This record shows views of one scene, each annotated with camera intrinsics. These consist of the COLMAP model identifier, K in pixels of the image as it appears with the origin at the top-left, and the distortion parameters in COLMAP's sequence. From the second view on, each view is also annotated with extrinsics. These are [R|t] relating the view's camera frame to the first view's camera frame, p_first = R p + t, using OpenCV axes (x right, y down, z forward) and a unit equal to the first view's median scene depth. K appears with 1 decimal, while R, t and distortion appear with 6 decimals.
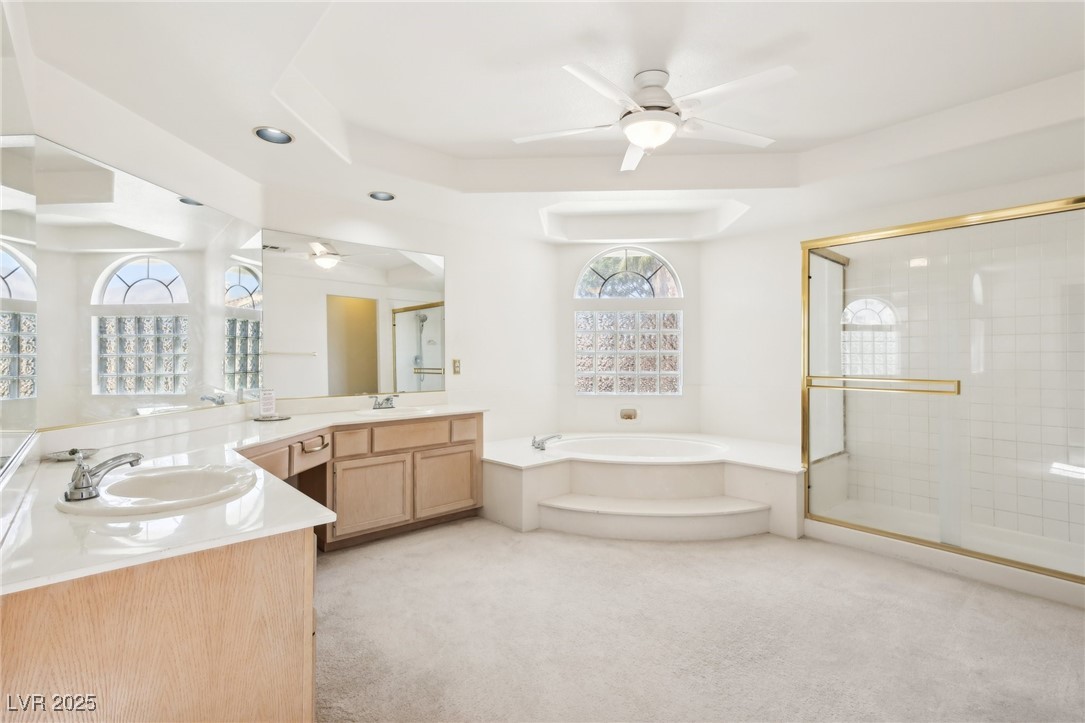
lens RADIAL K [[511.2, 0, 537.3], [0, 511.2, 356.8], [0, 0, 1]] dist [-0.001291, 0.005944]
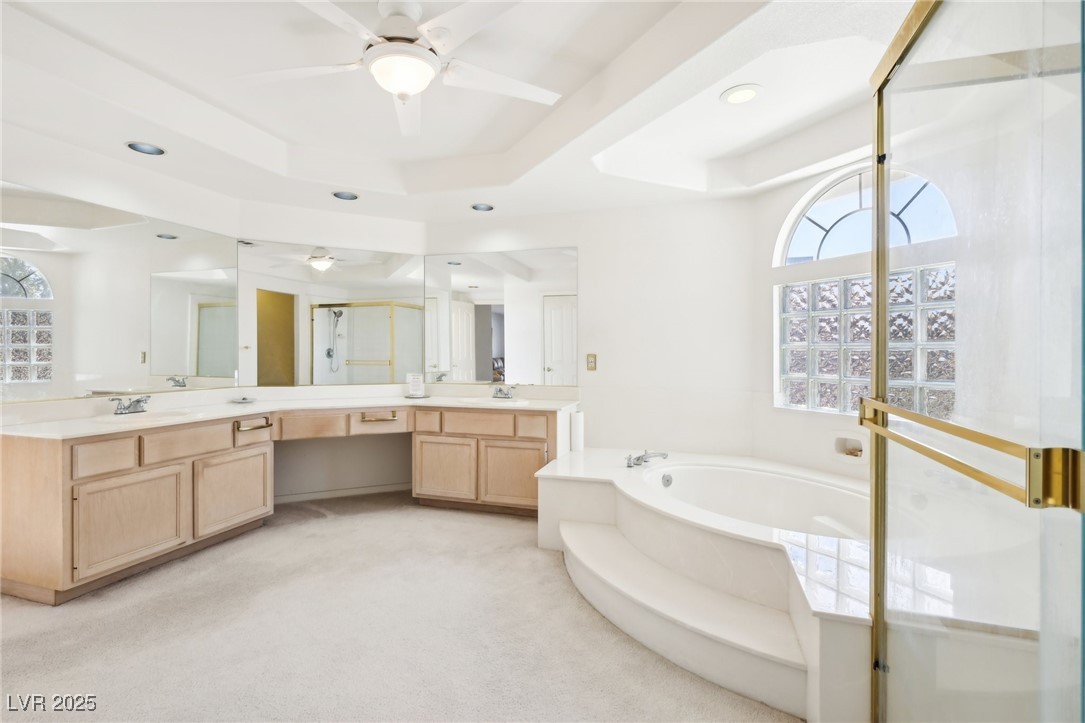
lens RADIAL K [[511.2, 0, 540.4], [0, 511.2, 357.6], [0, 0, 1]] dist [-0.001291, 0.005944]
pose [[0.518337, 0.013221, -0.855074, 0.746774], [-0.004518, 0.999909, 0.012722, -0.000352], [0.855165, -0.002731, 0.518349, 0.547656]]
